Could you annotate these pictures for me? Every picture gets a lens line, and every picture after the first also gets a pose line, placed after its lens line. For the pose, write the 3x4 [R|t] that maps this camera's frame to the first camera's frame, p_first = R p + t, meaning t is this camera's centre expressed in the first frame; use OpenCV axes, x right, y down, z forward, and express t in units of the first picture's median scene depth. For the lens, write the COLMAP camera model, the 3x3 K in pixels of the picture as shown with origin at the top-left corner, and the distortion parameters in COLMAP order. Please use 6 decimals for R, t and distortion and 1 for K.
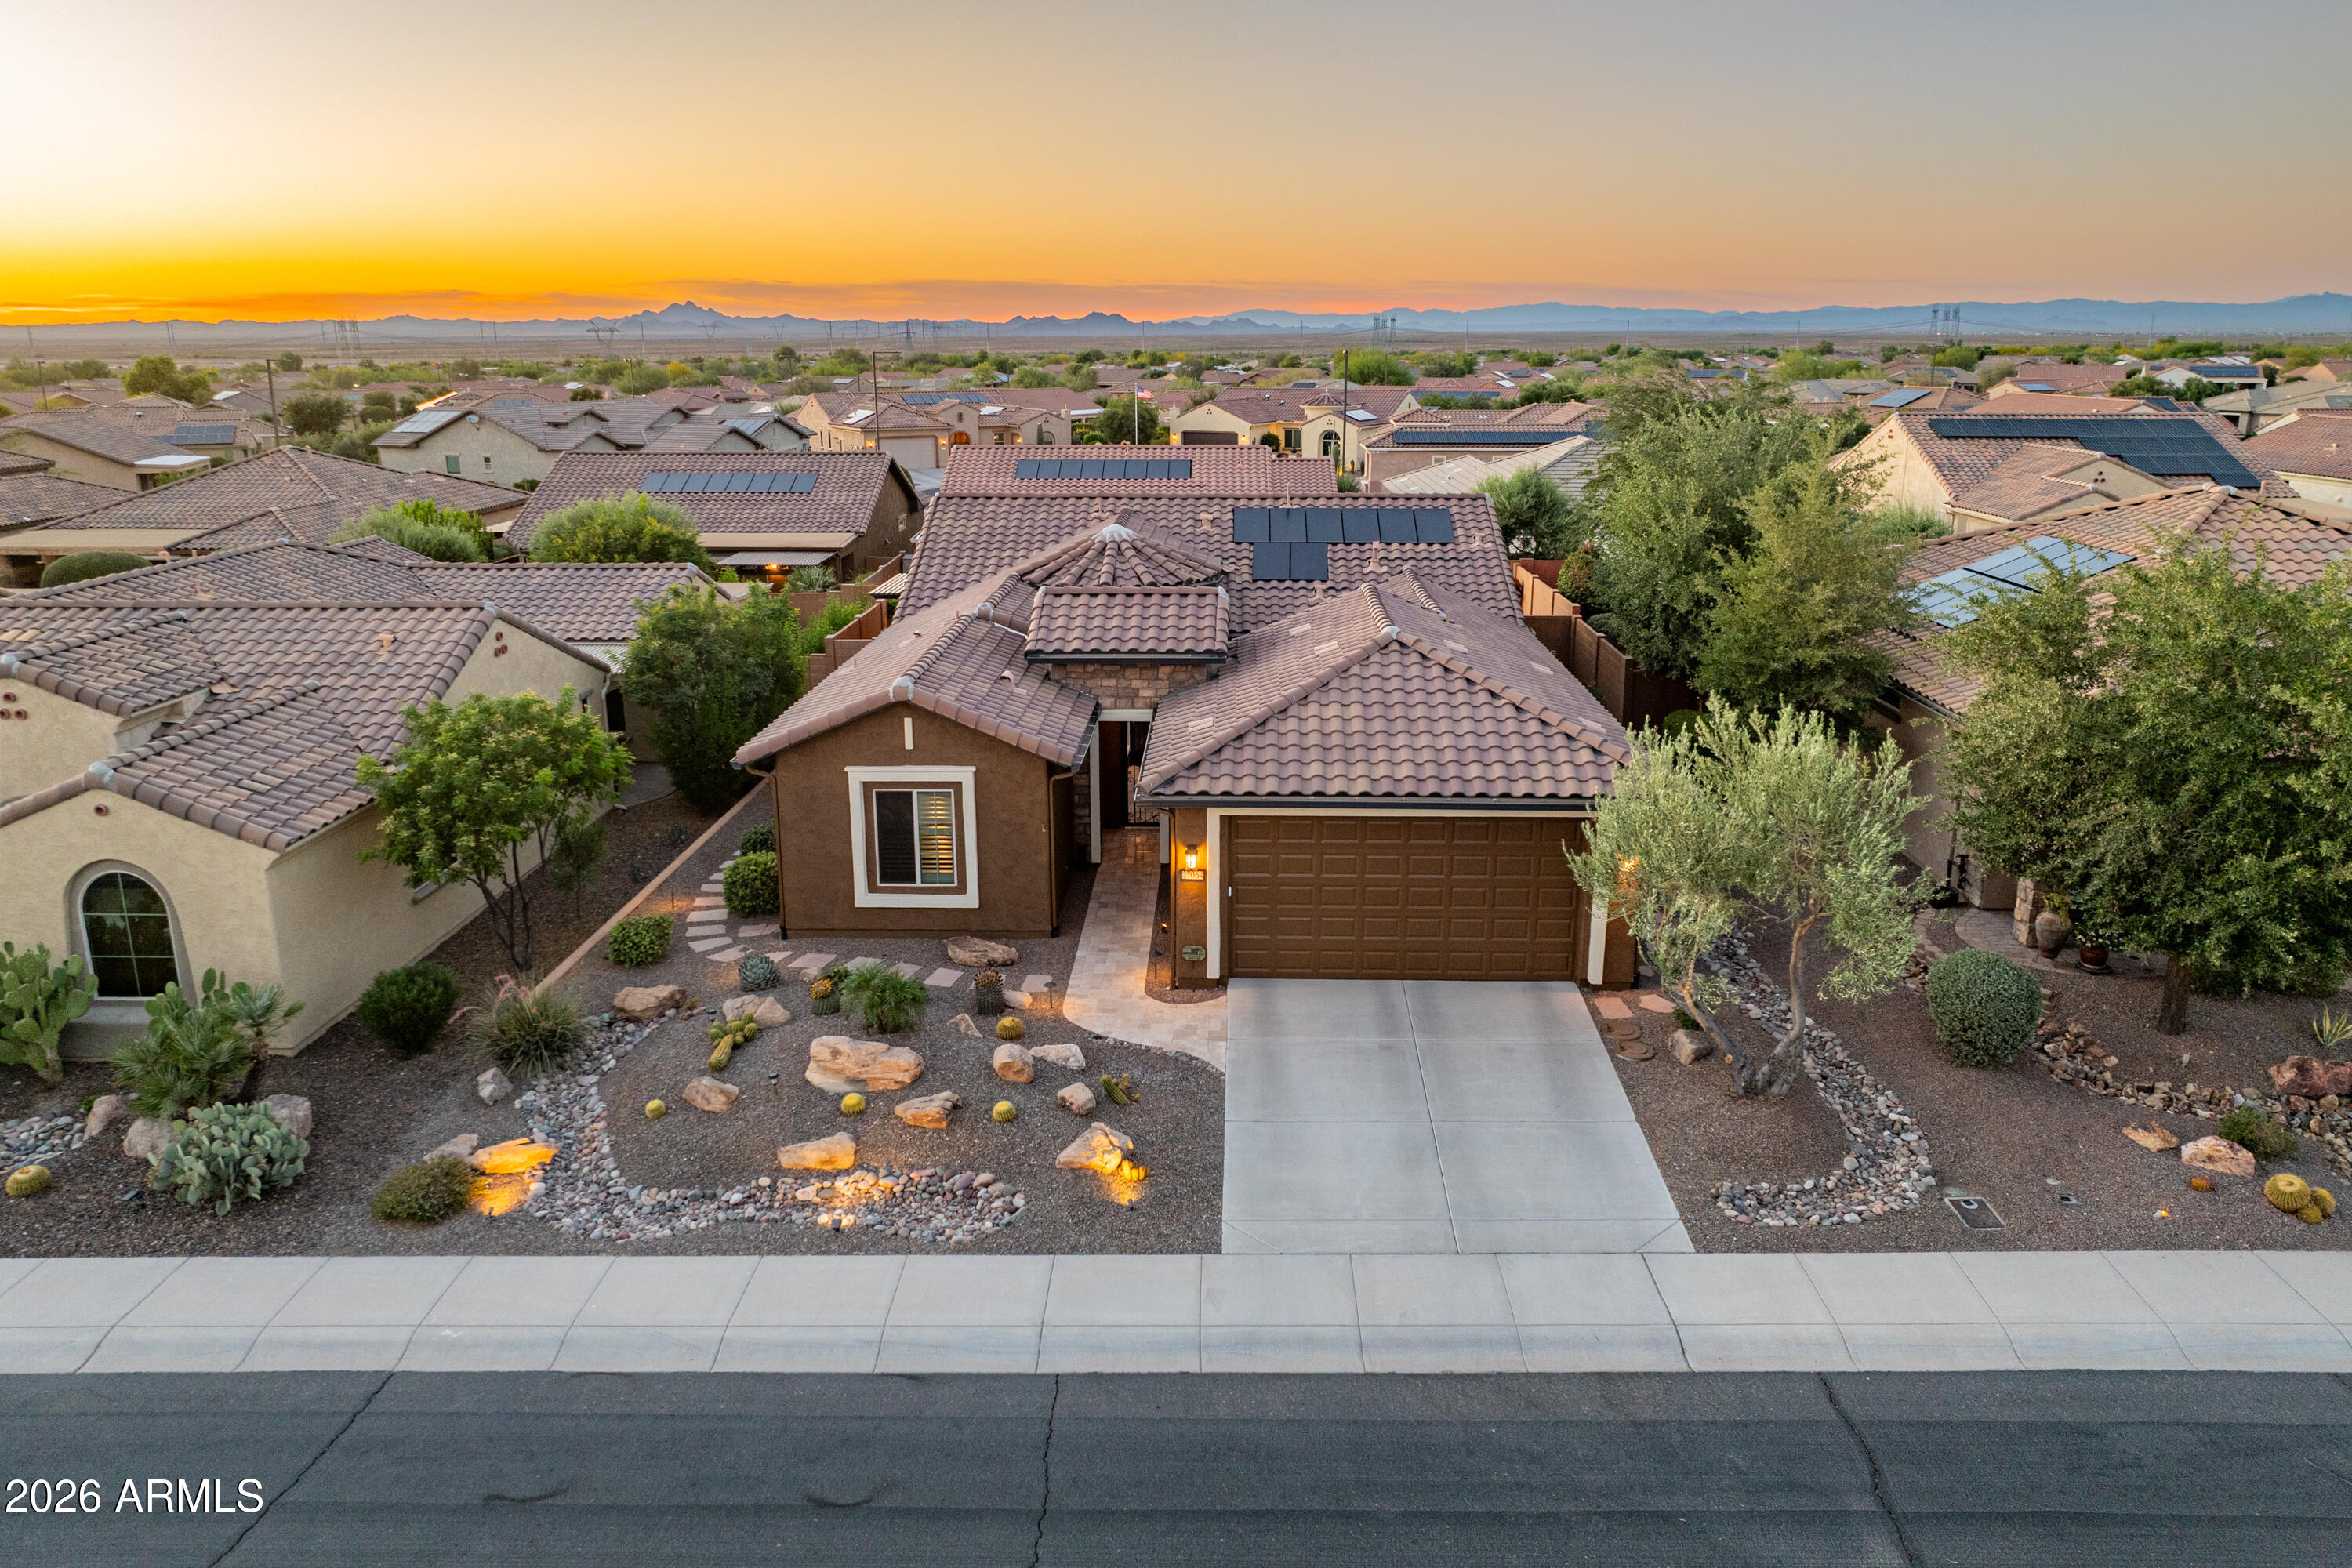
lens RADIAL K [[1646.3, 0, 1188.6], [0, 1646.3, 756.7], [0, 0, 1]] dist [-0.012842, 0.012184]
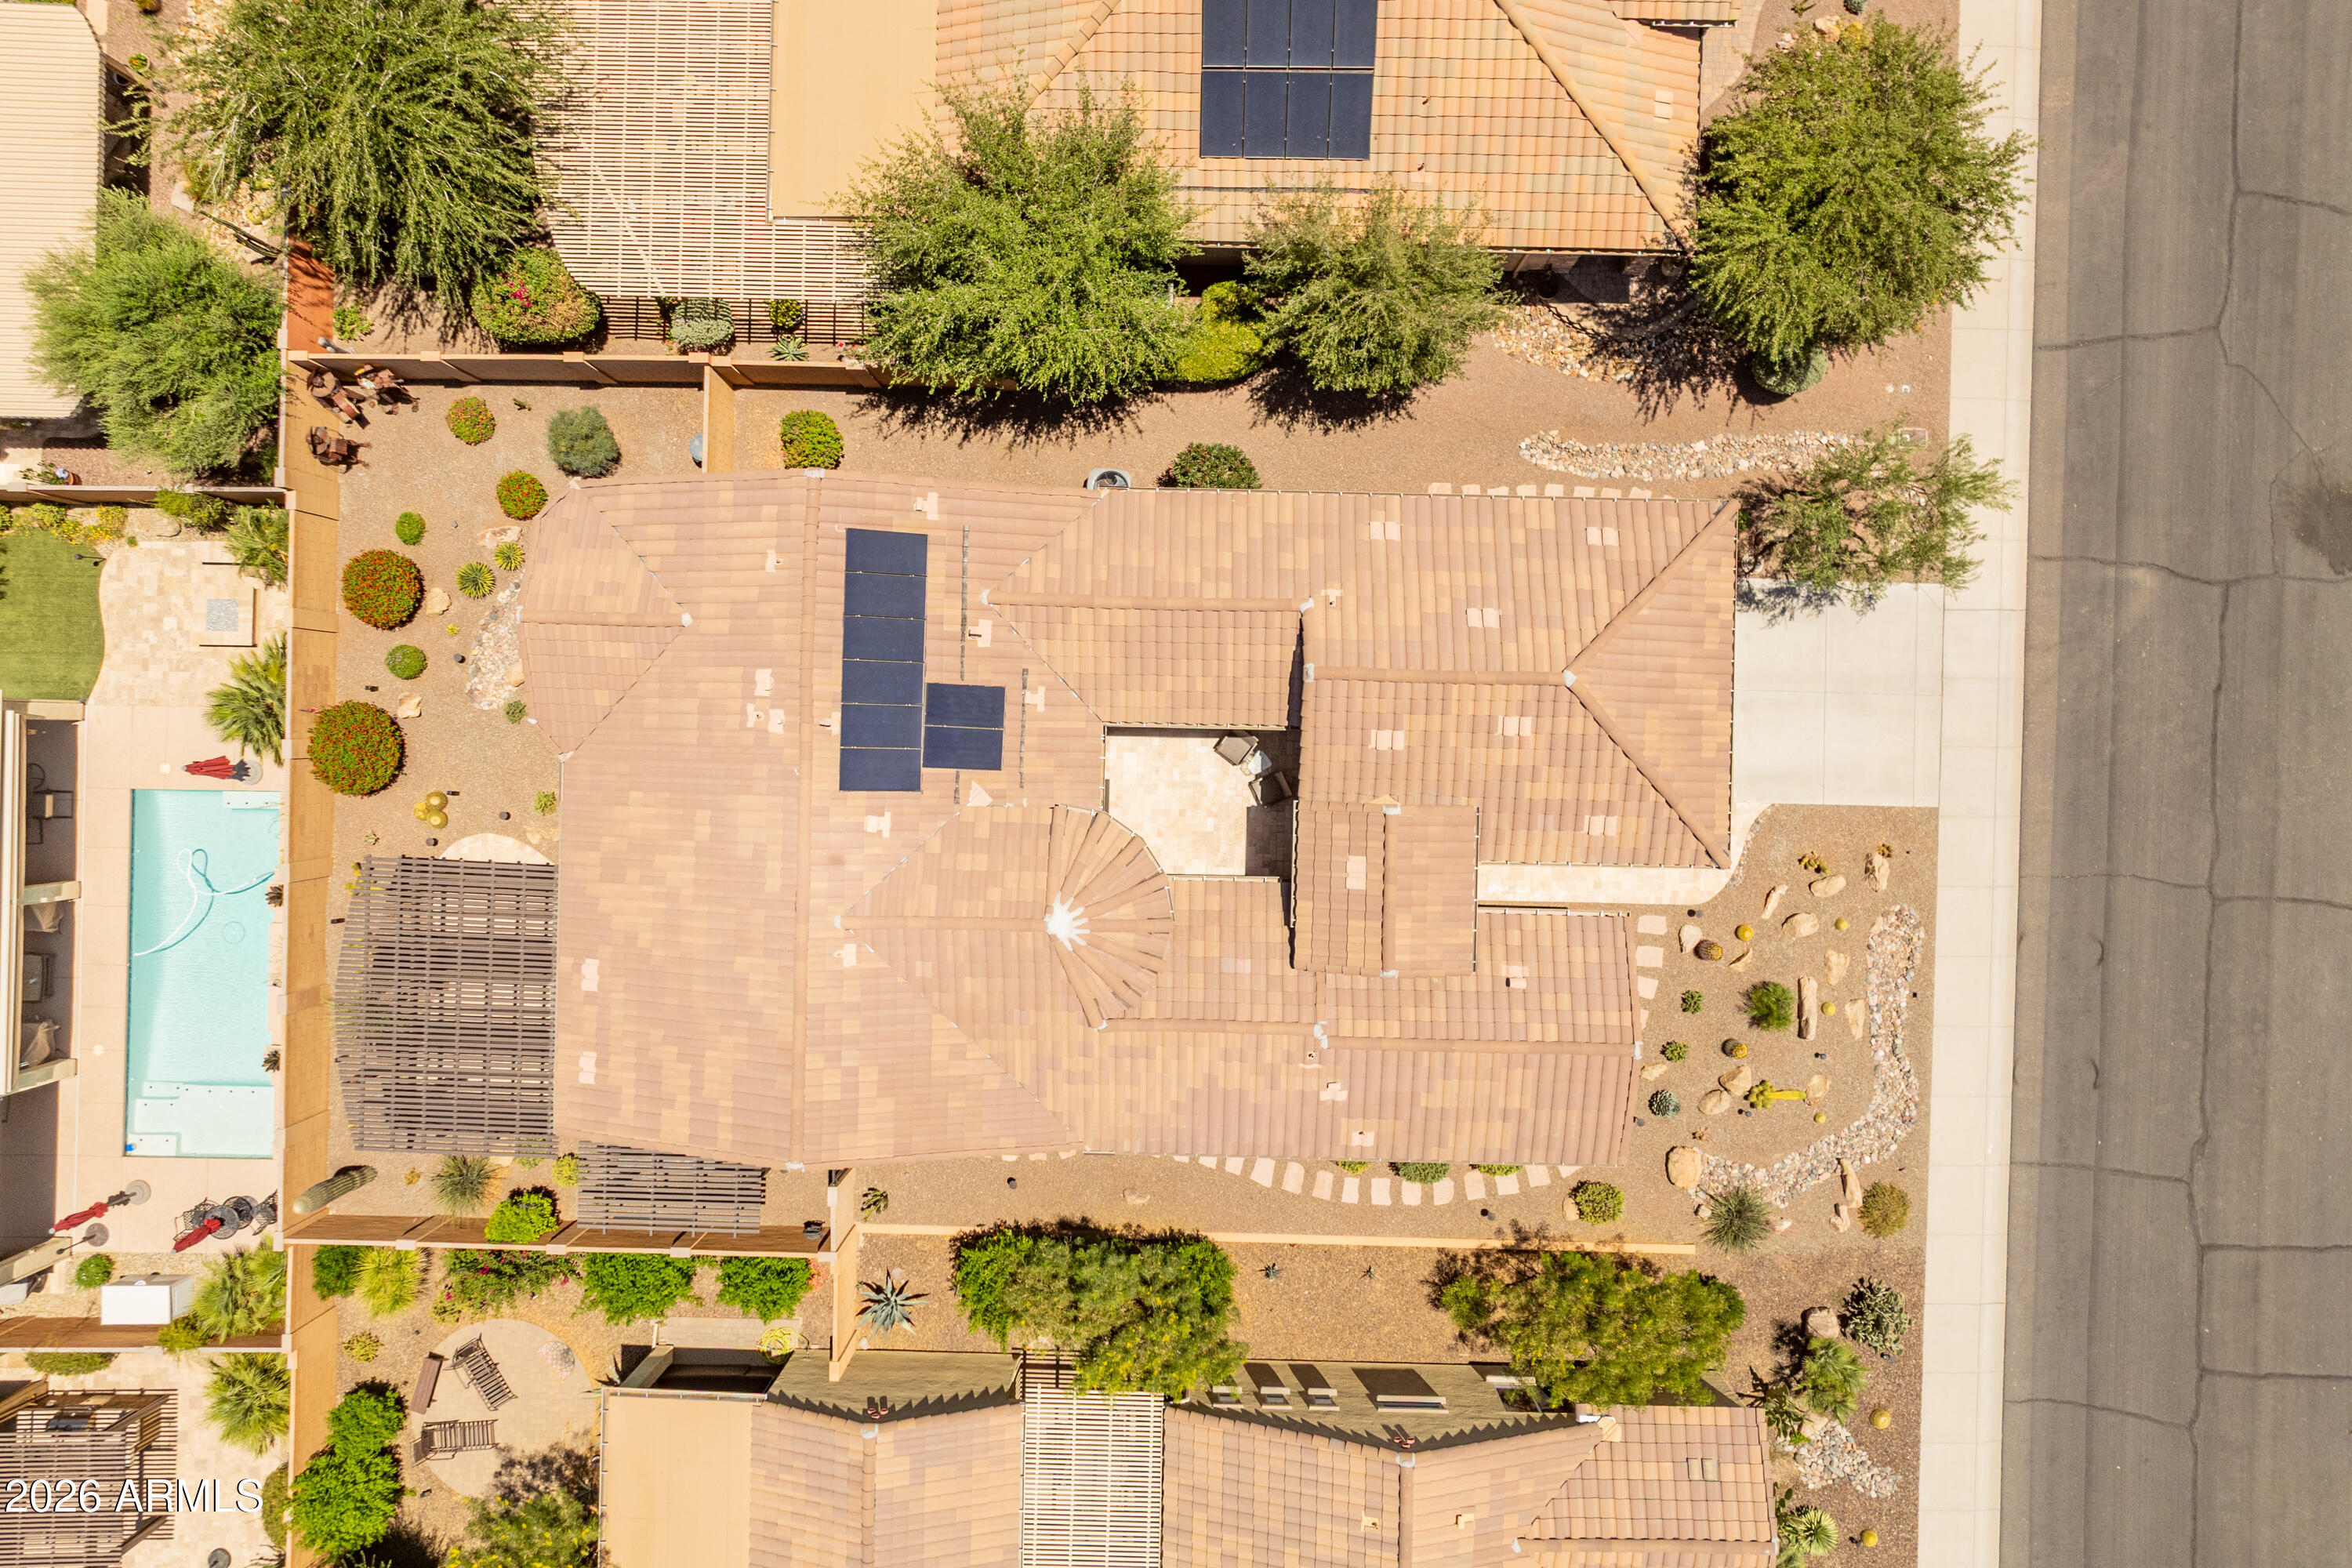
lens RADIAL K [[1646.3, 0, 1175.2], [0, 1646.3, 759.5], [0, 0, 1]] dist [-0.012842, 0.012184]
pose [[-0.009595, -0.999932, 0.006558, 0.062037], [0.249217, 0.003960, 0.968440, -1.596281], [-0.968400, 0.010927, 0.249162, 1.144963]]
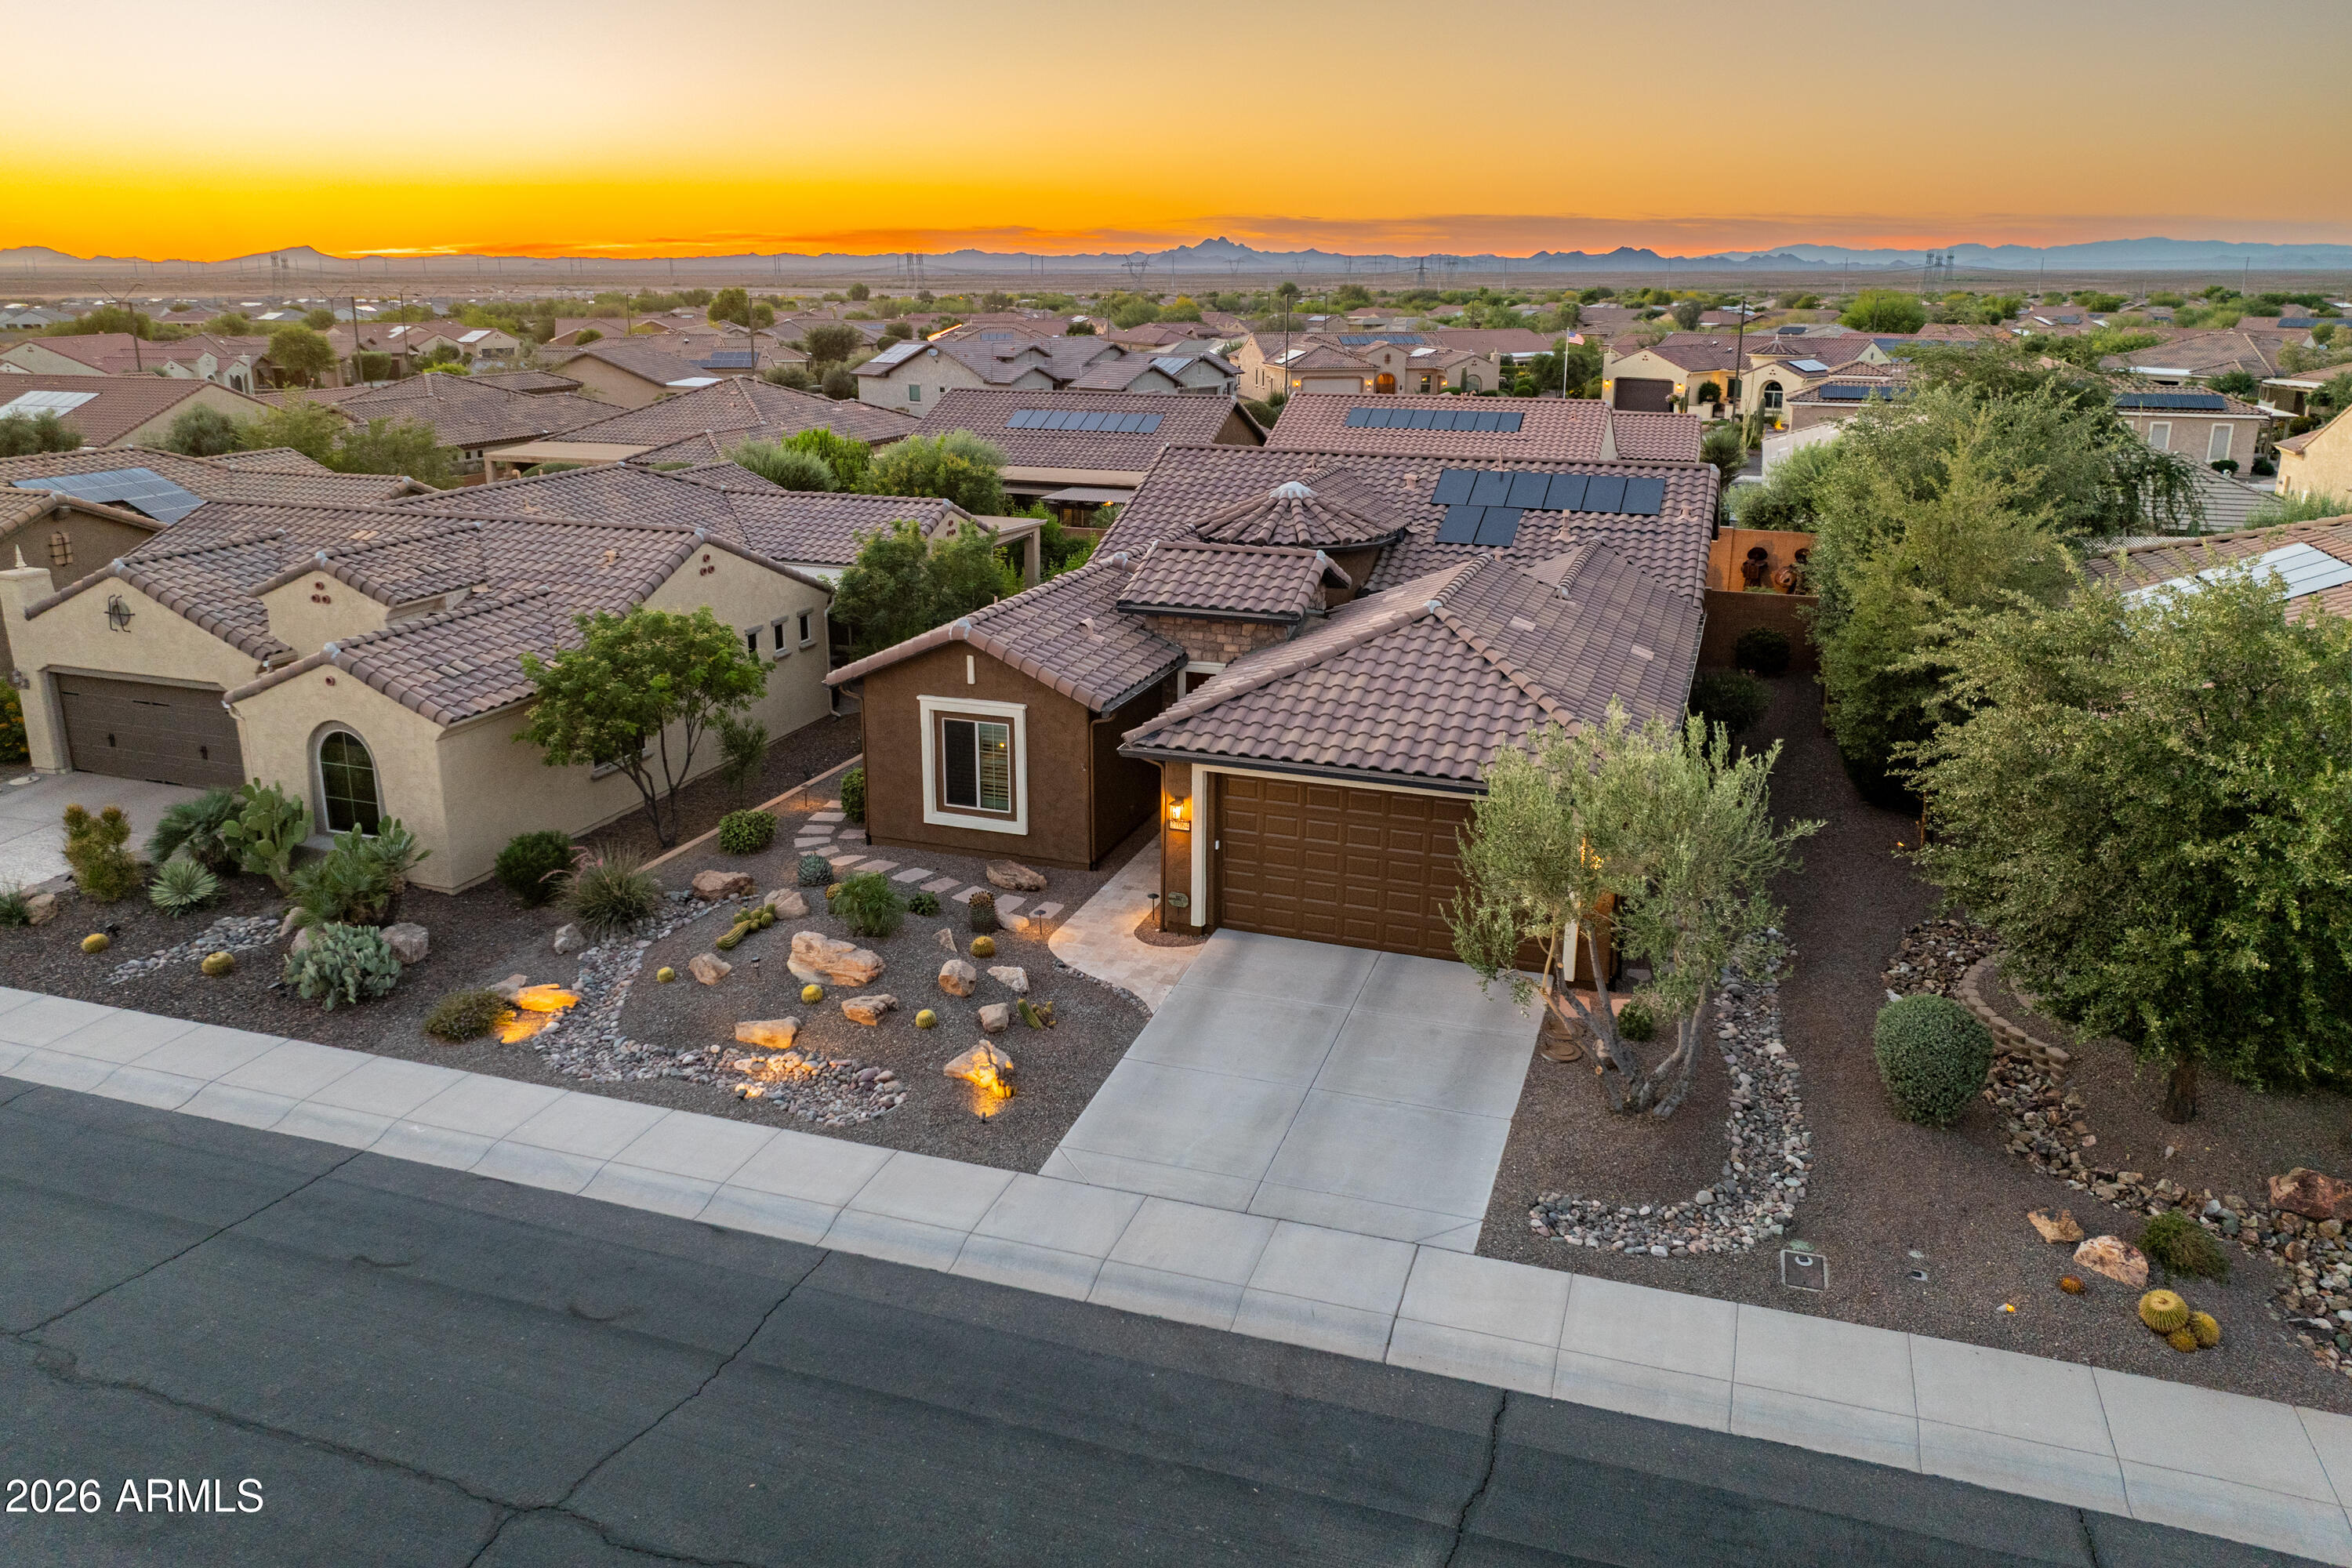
lens RADIAL K [[1646.3, 0, 1165.4], [0, 1646.3, 686.3], [0, 0, 1]] dist [-0.012842, 0.012184]
pose [[0.950008, 0.080474, -0.301677, 0.322018], [-0.081424, 0.996635, 0.009449, -0.027205], [0.301422, 0.015587, 0.953364, -0.005557]]
